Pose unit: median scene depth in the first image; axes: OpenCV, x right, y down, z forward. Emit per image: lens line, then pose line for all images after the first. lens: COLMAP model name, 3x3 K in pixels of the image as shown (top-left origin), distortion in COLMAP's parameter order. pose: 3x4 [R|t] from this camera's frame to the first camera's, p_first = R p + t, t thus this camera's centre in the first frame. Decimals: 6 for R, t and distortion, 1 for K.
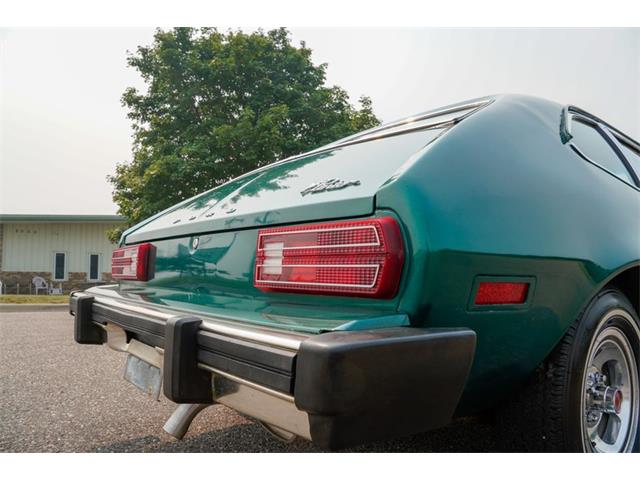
lens RADIAL K [[487.0, 0, 322.8], [0, 487.0, 235.5], [0, 0, 1]] dist [-0.133981, 0.110606]
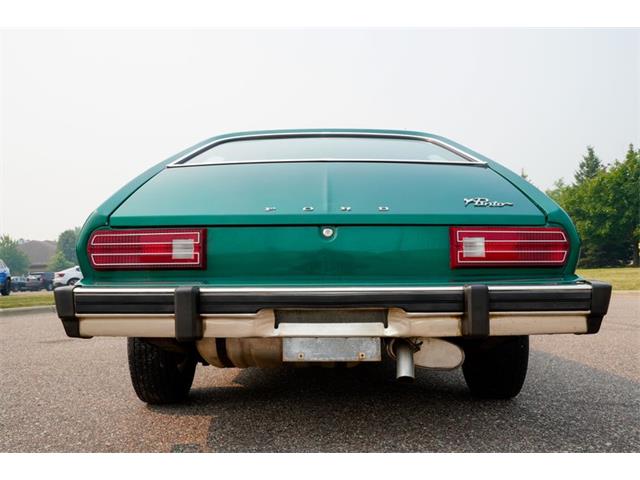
lens RADIAL K [[487.0, 0, 322.8], [0, 487.0, 235.5], [0, 0, 1]] dist [-0.133981, 0.110606]
pose [[0.656756, 0.006036, 0.754079, -1.682356], [-0.042691, 0.998662, 0.029188, -0.016548], [-0.752894, -0.051362, 0.656135, 0.340268]]
